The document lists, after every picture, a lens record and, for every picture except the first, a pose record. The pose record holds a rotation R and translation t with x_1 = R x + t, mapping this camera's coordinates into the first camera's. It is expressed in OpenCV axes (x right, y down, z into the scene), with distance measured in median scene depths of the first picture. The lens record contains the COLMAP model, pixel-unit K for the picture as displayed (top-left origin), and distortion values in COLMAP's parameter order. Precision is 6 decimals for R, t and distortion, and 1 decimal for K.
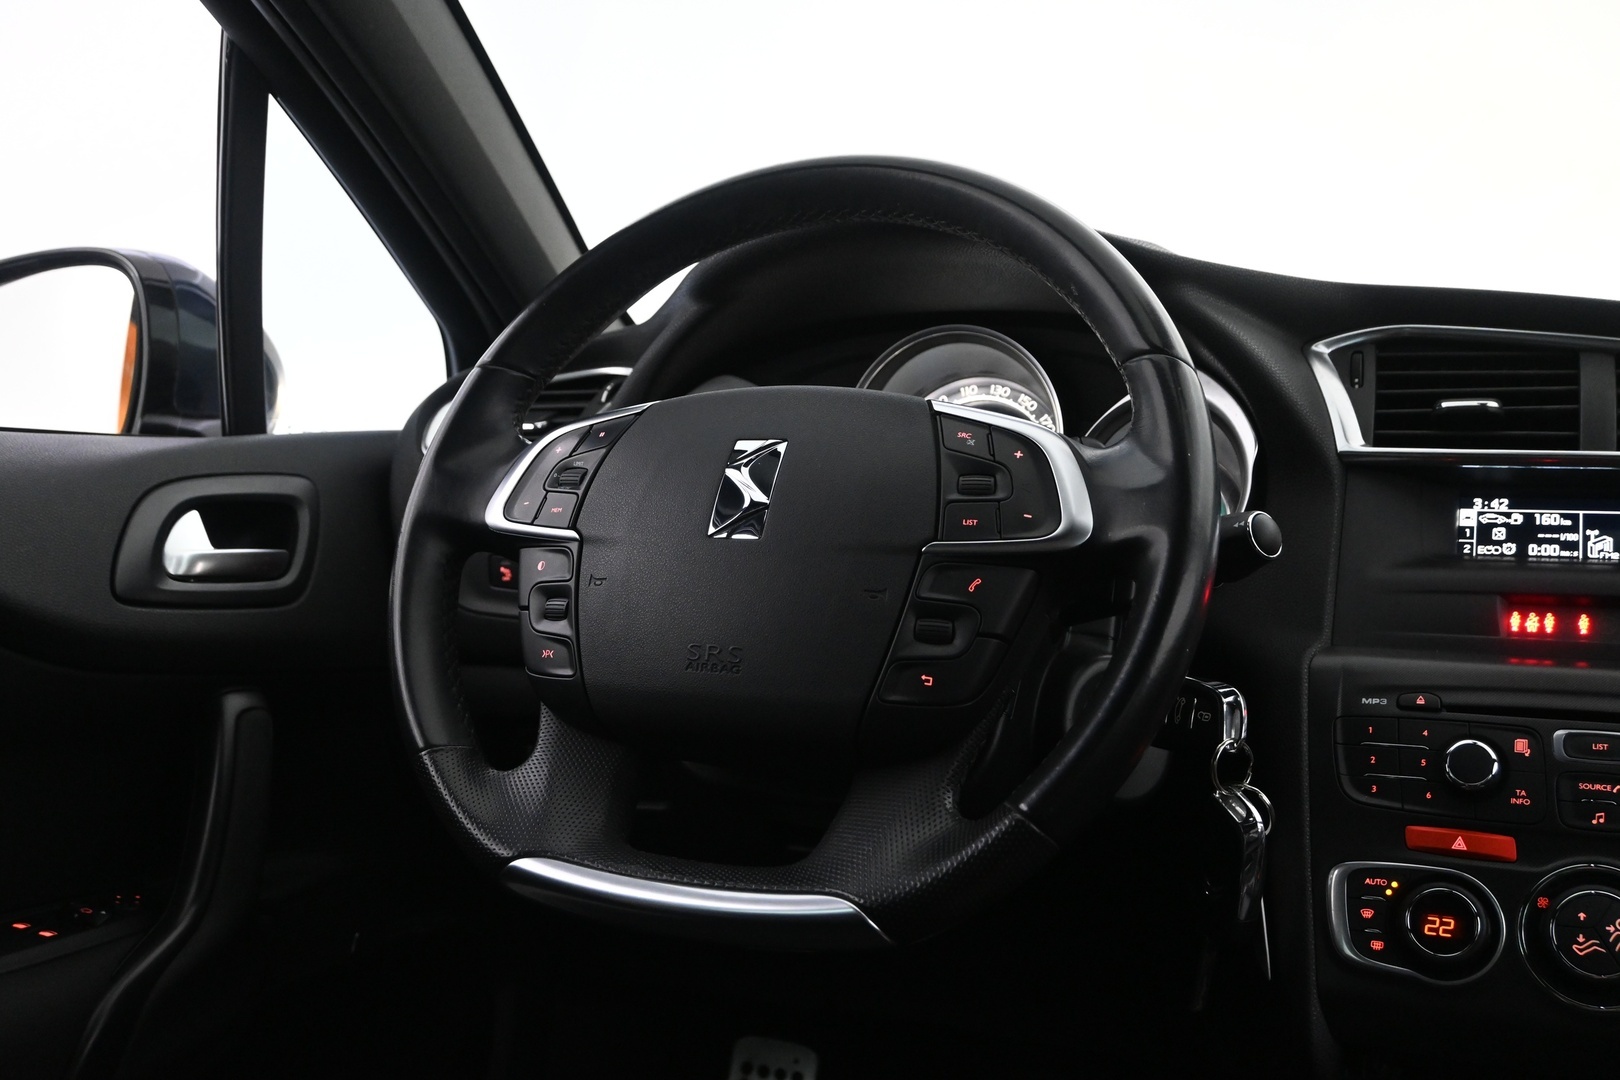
lens RADIAL K [[1592.9, 0, 810.0], [0, 1592.9, 540.0], [0, 0, 1]] dist [0.003977, 0.001332]
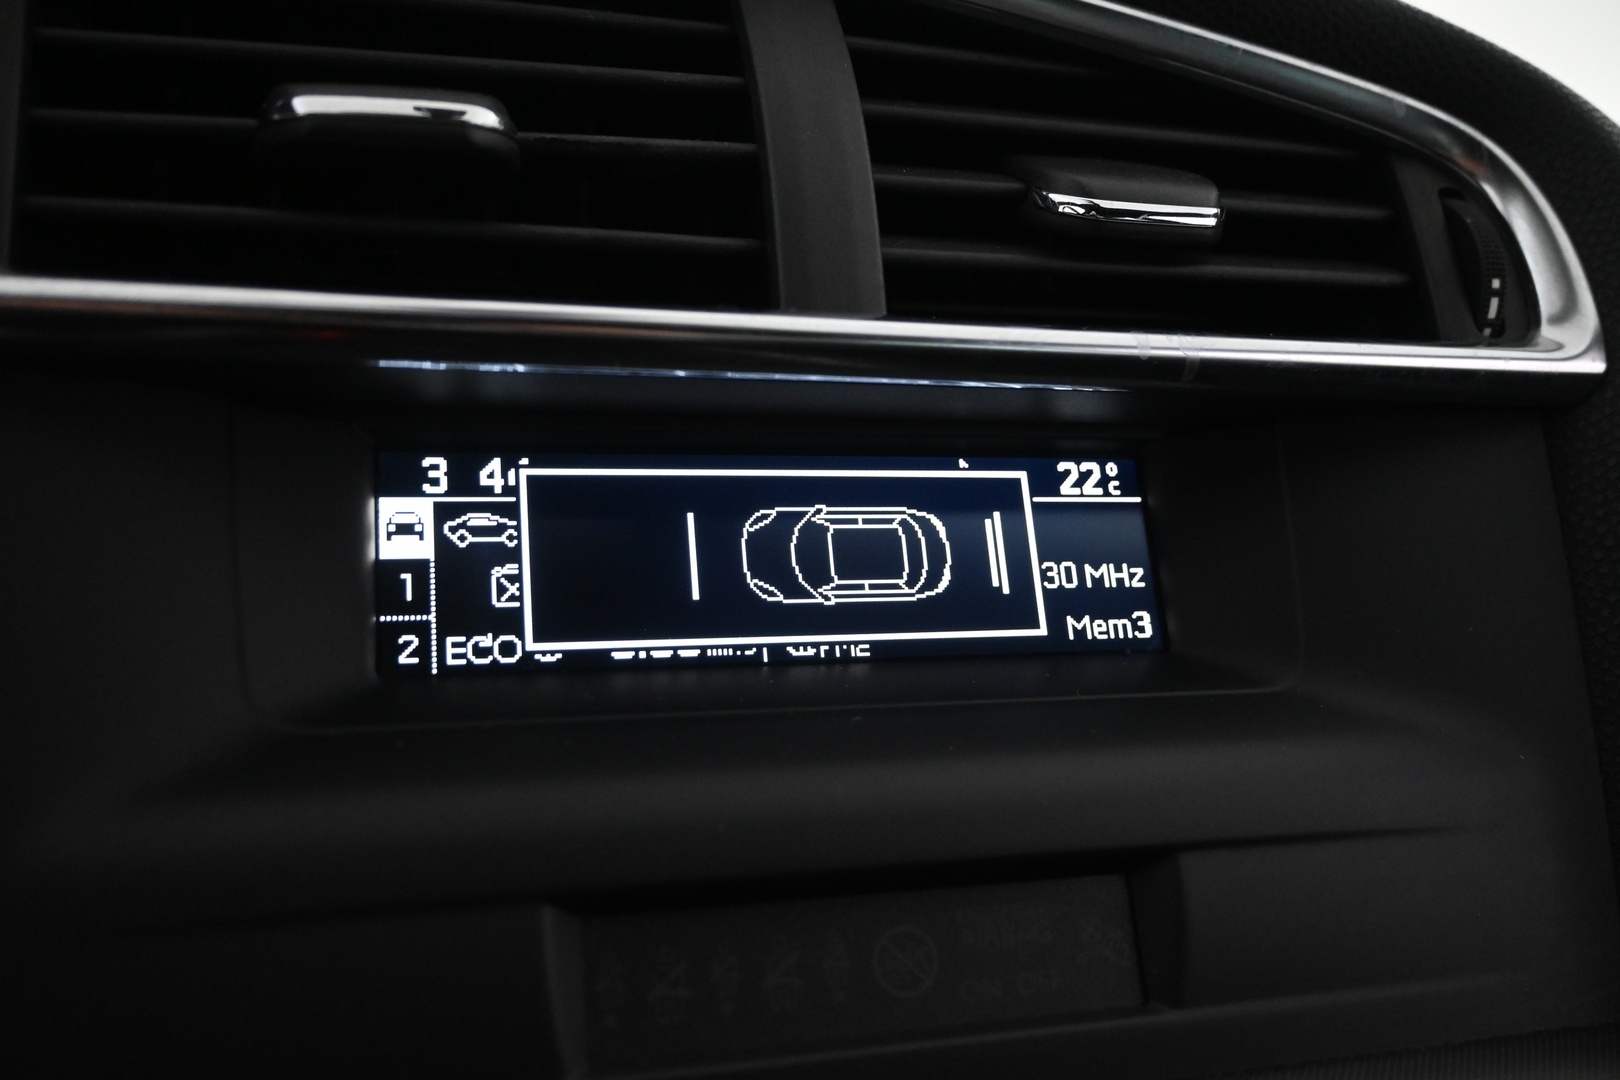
lens RADIAL K [[1424.5, 0, 810.0], [0, 1424.5, 540.0], [0, 0, 1]] dist [-0.003364, -0.007334]
pose [[0.766760, -0.104819, 0.633318, 0.340008], [-0.016436, 0.983050, 0.182602, -0.065534], [-0.641724, -0.150421, 0.752040, 0.844045]]
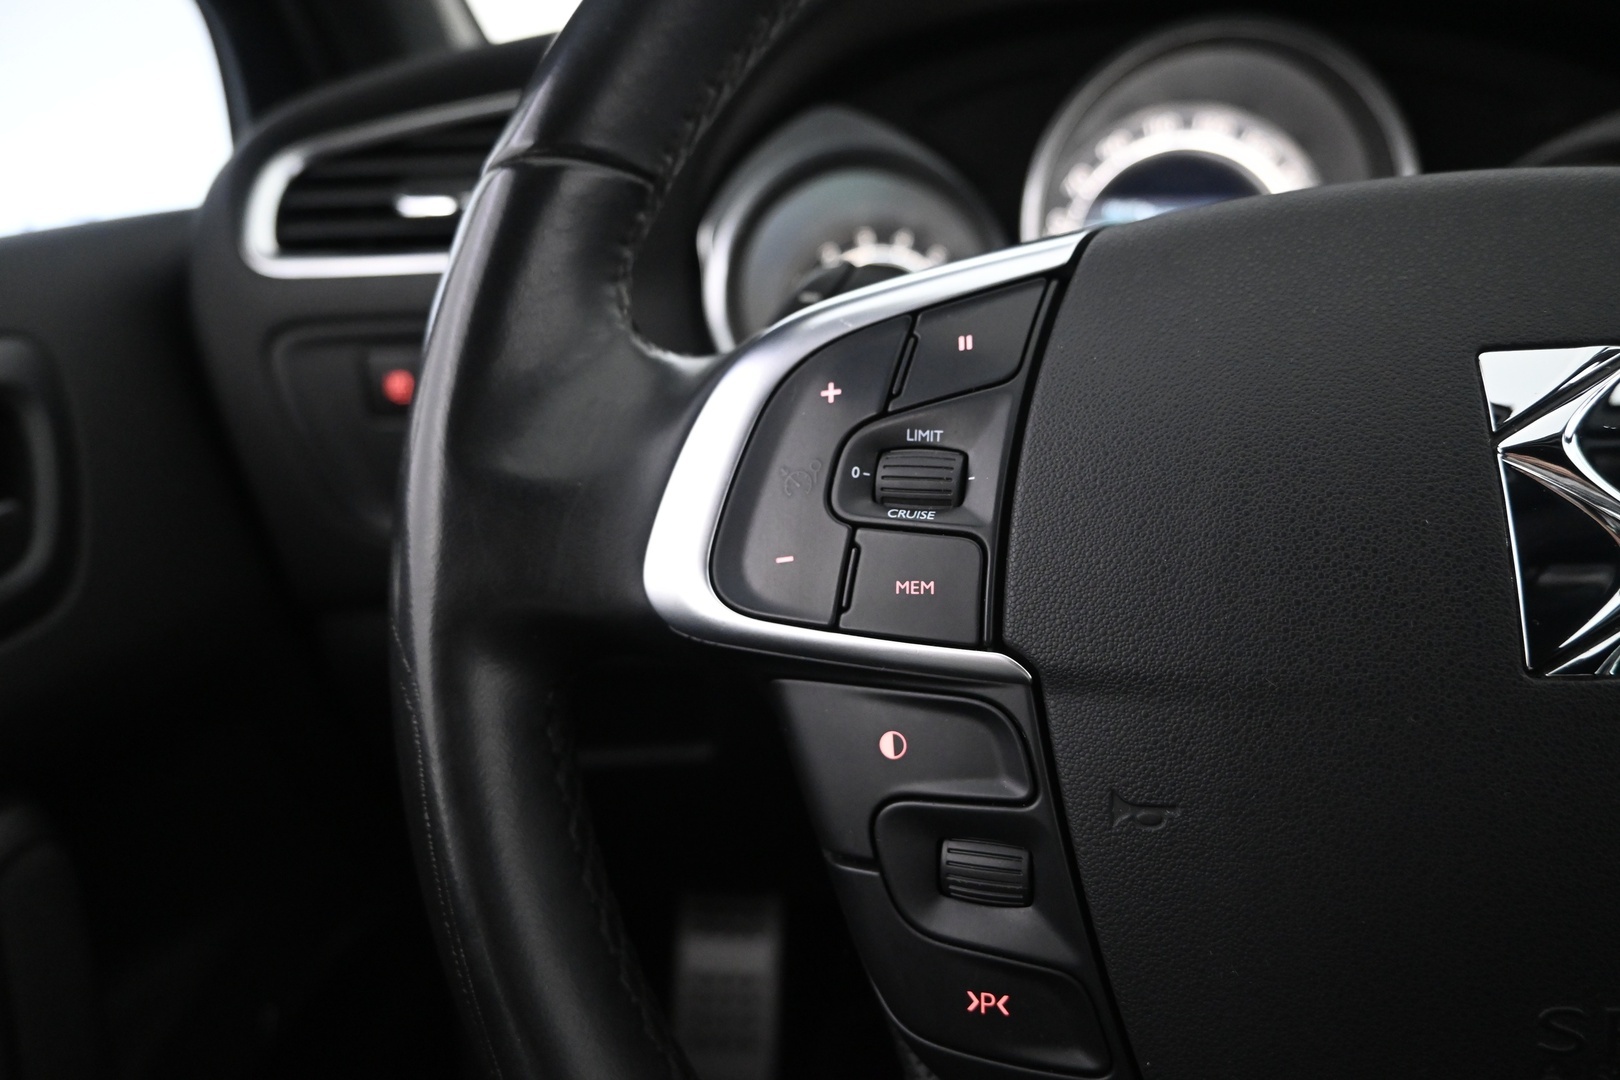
lens RADIAL K [[1123.3, 0, 810.0], [0, 1123.3, 540.0], [0, 0, 1]] dist [-0.000153, 0.001387]
pose [[0.949778, -0.176937, 0.258098, -0.244129], [0.100232, 0.953356, 0.284722, -0.101812], [-0.296437, -0.244554, 0.923211, 0.785255]]
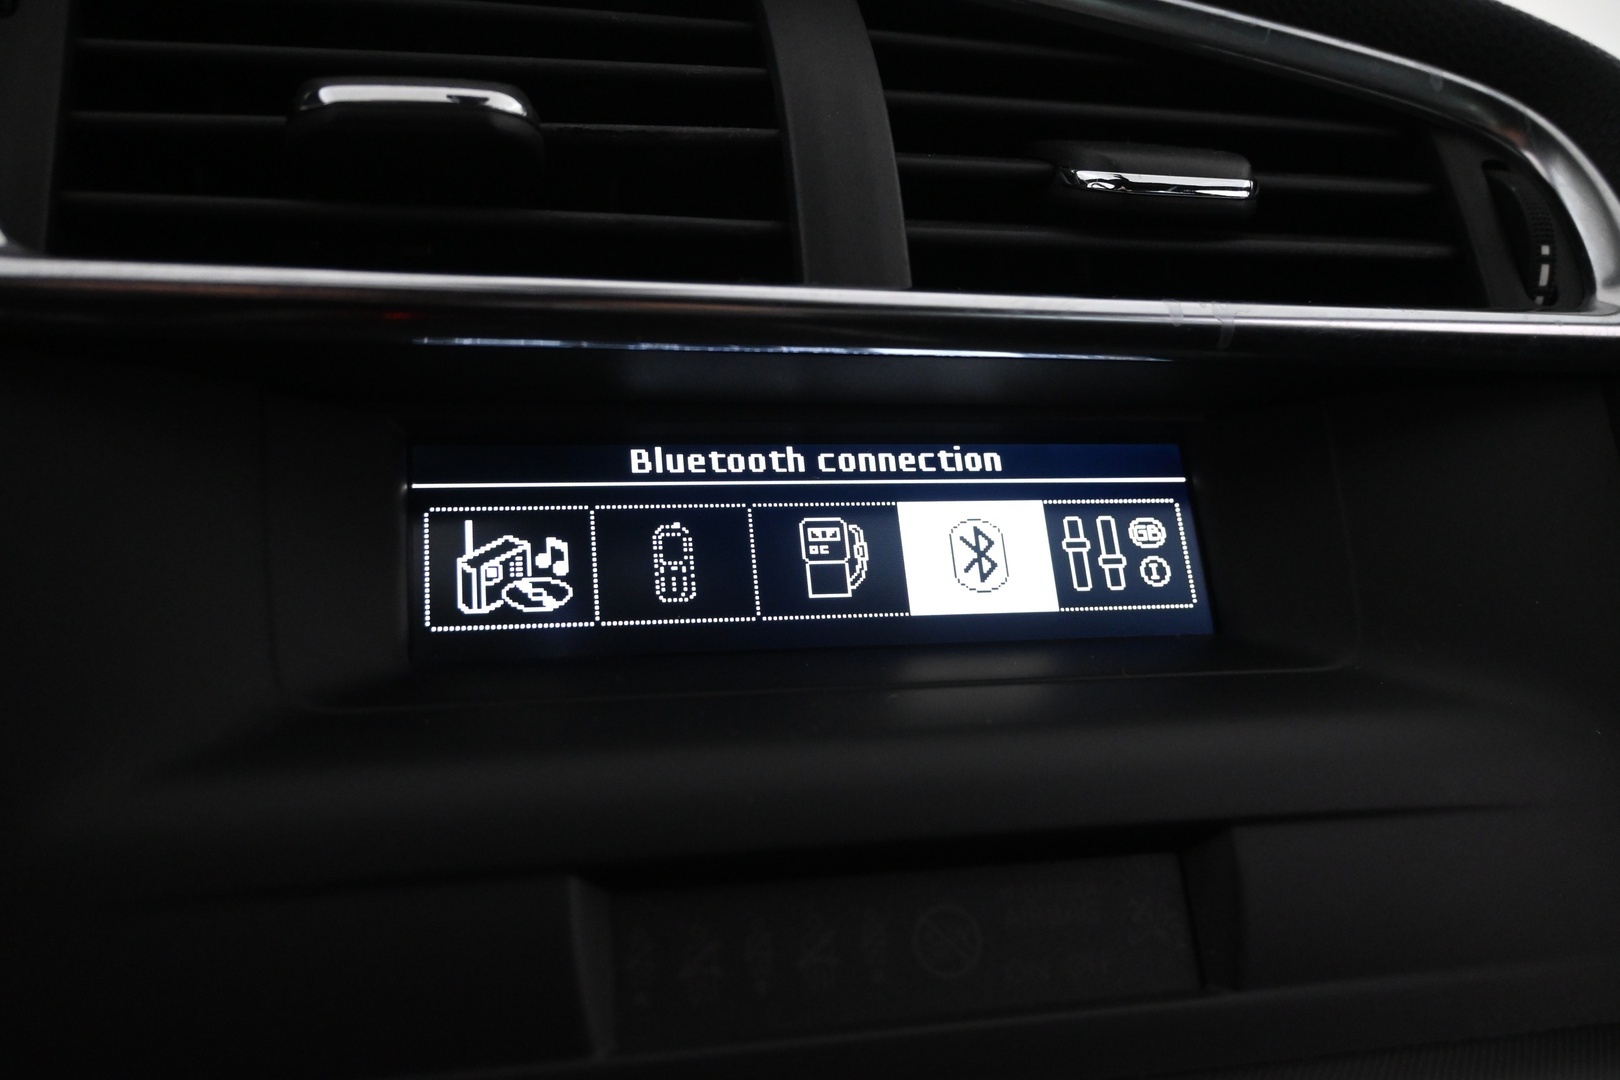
lens RADIAL K [[1424.5, 0, 810.0], [0, 1424.5, 540.0], [0, 0, 1]] dist [-0.003364, -0.007334]
pose [[0.798667, -0.087601, 0.595364, 0.347520], [0.018323, 0.992429, 0.121444, -0.044197], [-0.601495, -0.086084, 0.794225, 0.838528]]
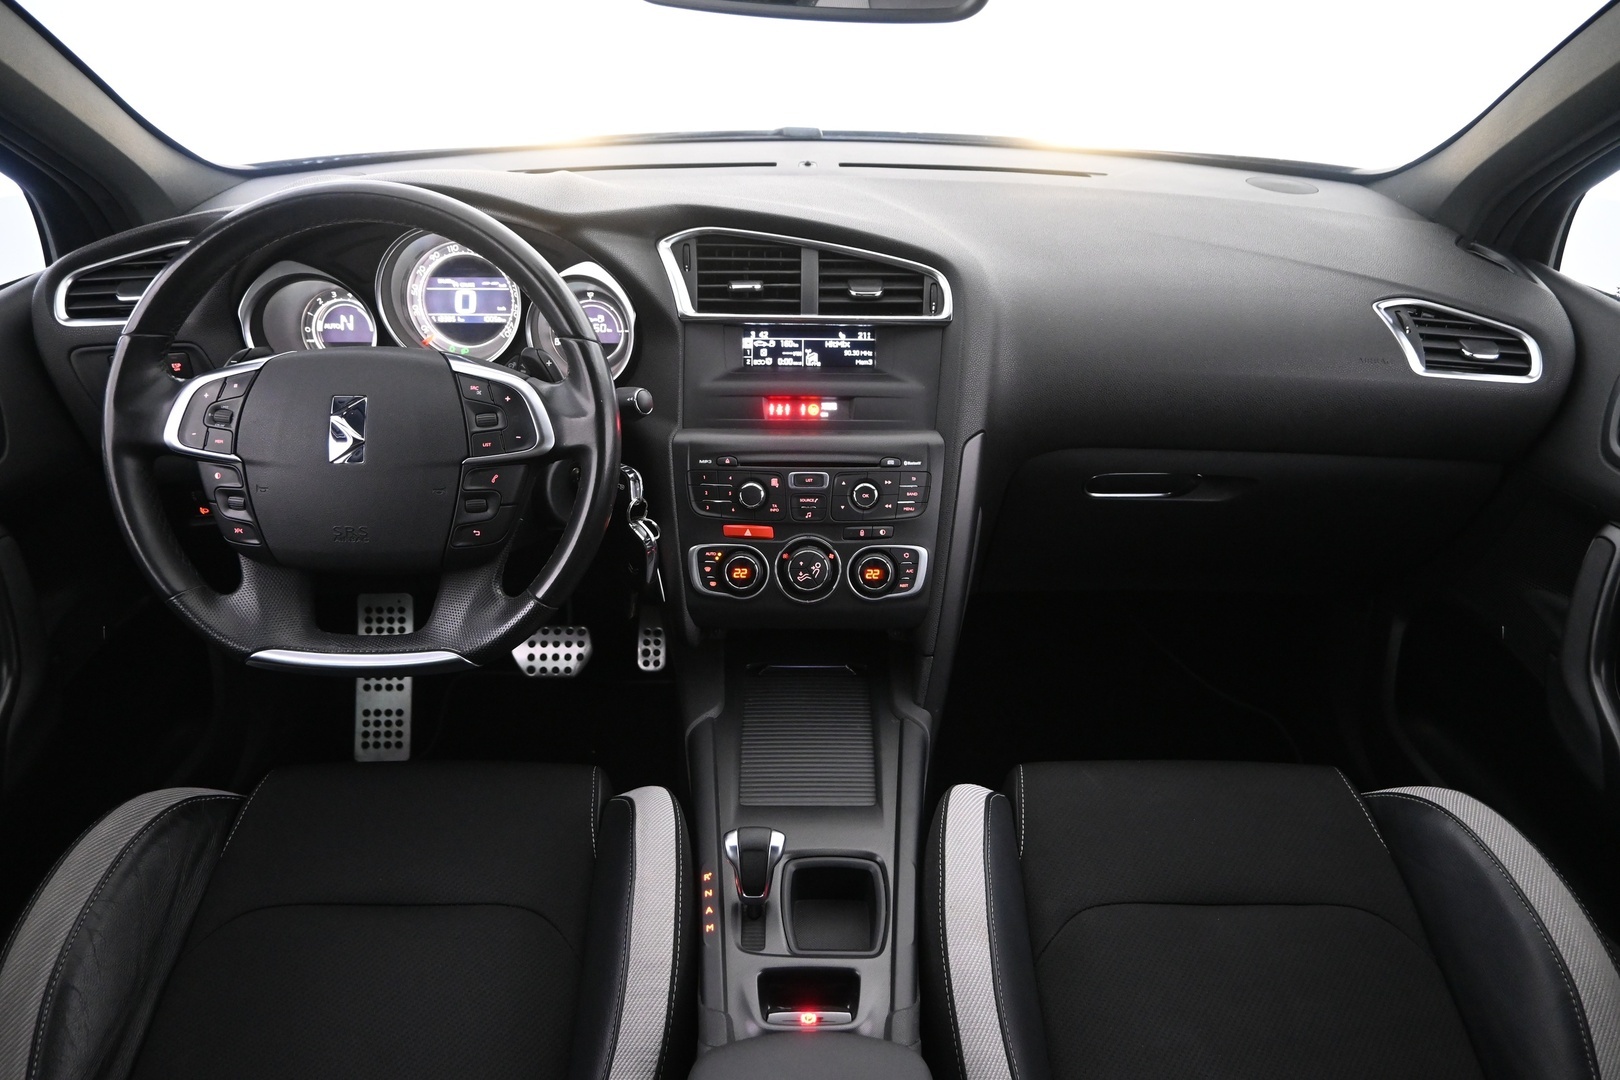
lens RADIAL K [[1123.3, 0, 810.0], [0, 1123.3, 540.0], [0, 0, 1]] dist [-0.000153, 0.001387]
pose [[0.915707, -0.190486, 0.353829, -0.032388], [0.019045, 0.900093, 0.435280, -0.416315], [-0.401394, -0.391851, 0.827850, -0.226974]]
